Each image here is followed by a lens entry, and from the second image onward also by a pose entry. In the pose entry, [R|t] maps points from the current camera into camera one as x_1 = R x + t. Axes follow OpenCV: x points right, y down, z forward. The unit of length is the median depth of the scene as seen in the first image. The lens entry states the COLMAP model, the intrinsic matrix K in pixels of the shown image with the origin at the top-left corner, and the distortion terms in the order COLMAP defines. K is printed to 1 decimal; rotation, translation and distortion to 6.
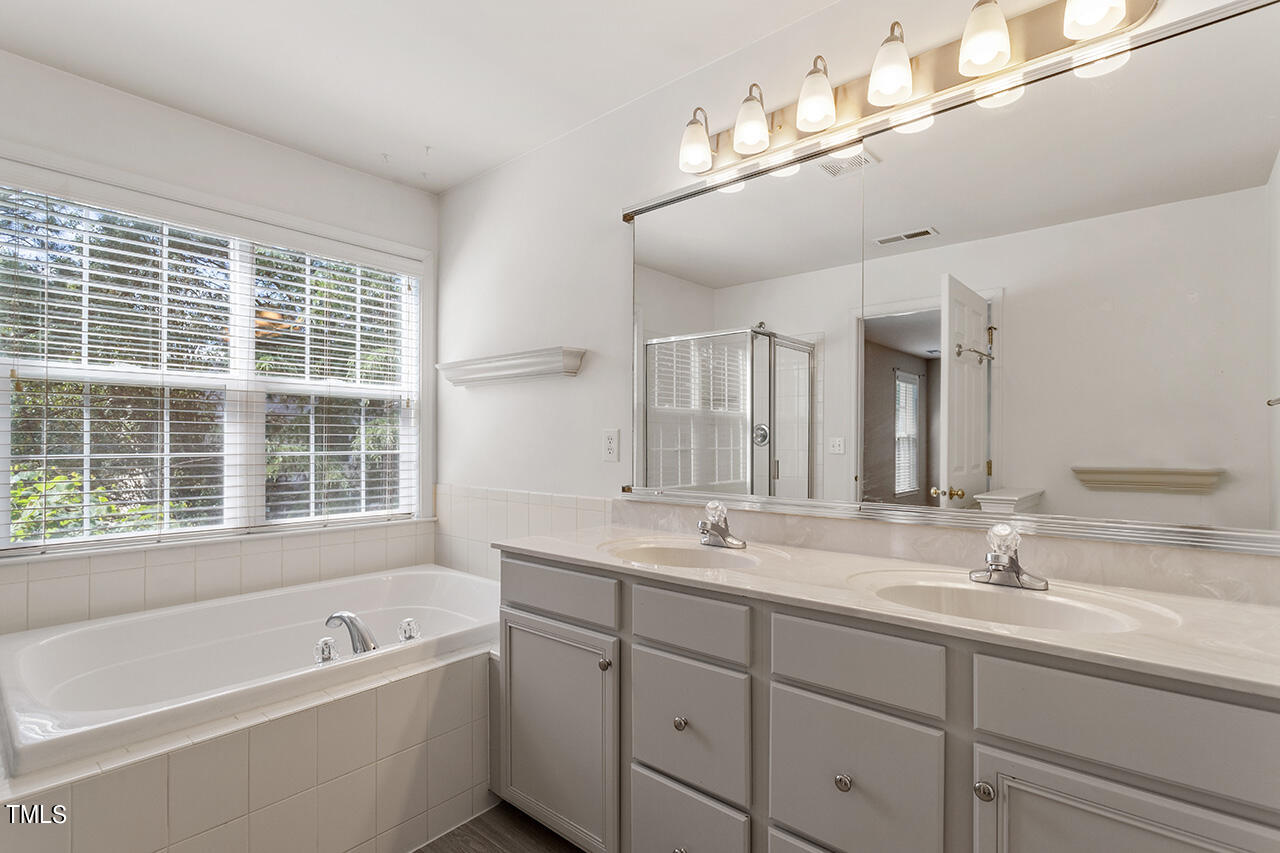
lens RADIAL K [[611.0, 0, 641.4], [0, 611.0, 440.4], [0, 0, 1]] dist [0.000887, 0.000226]
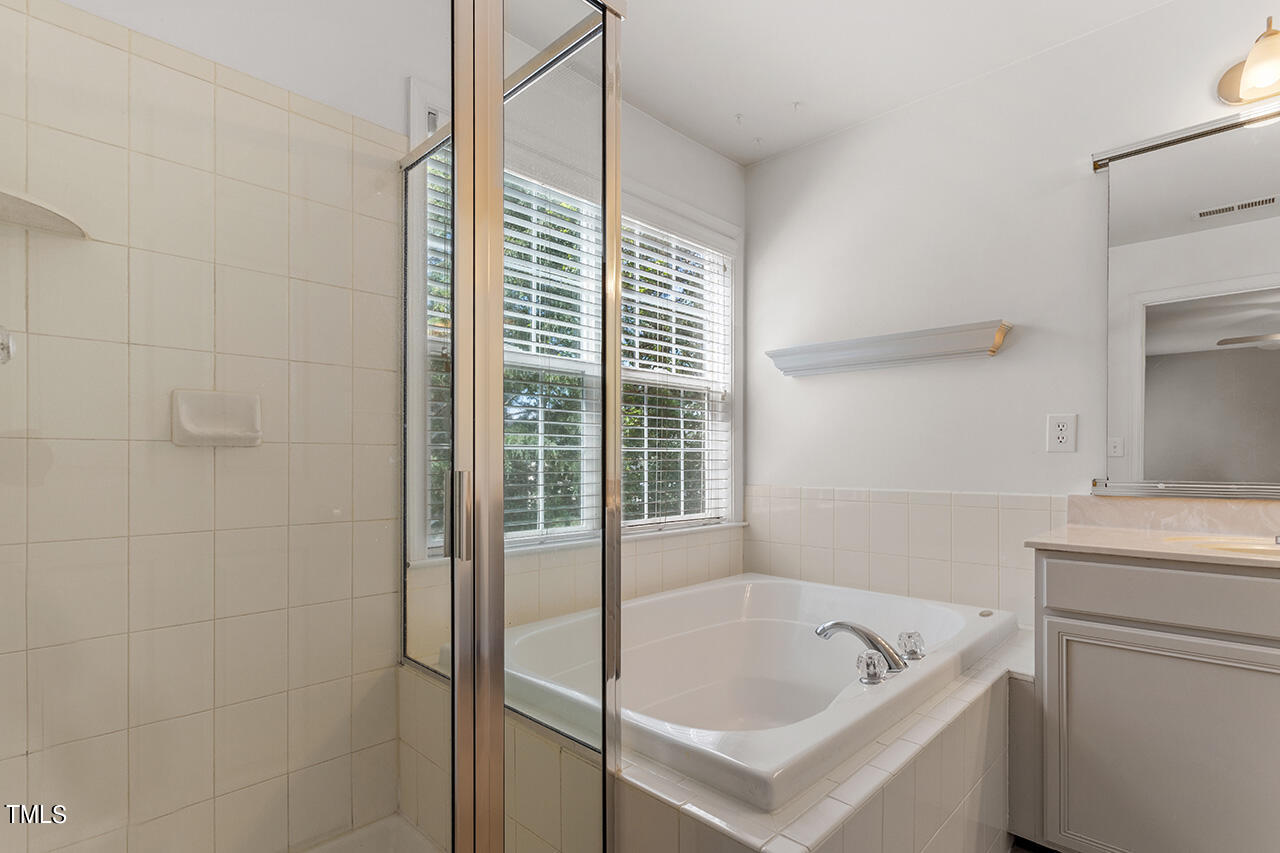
lens RADIAL K [[623.5, 0, 641.3], [0, 623.5, 457.3], [0, 0, 1]] dist [-0.001126, -0.000170]
pose [[0.998474, -0.002728, -0.055150, -0.463058], [0.002573, 0.999993, -0.002873, 0.033975], [0.055158, 0.002726, 0.998474, 0.072000]]
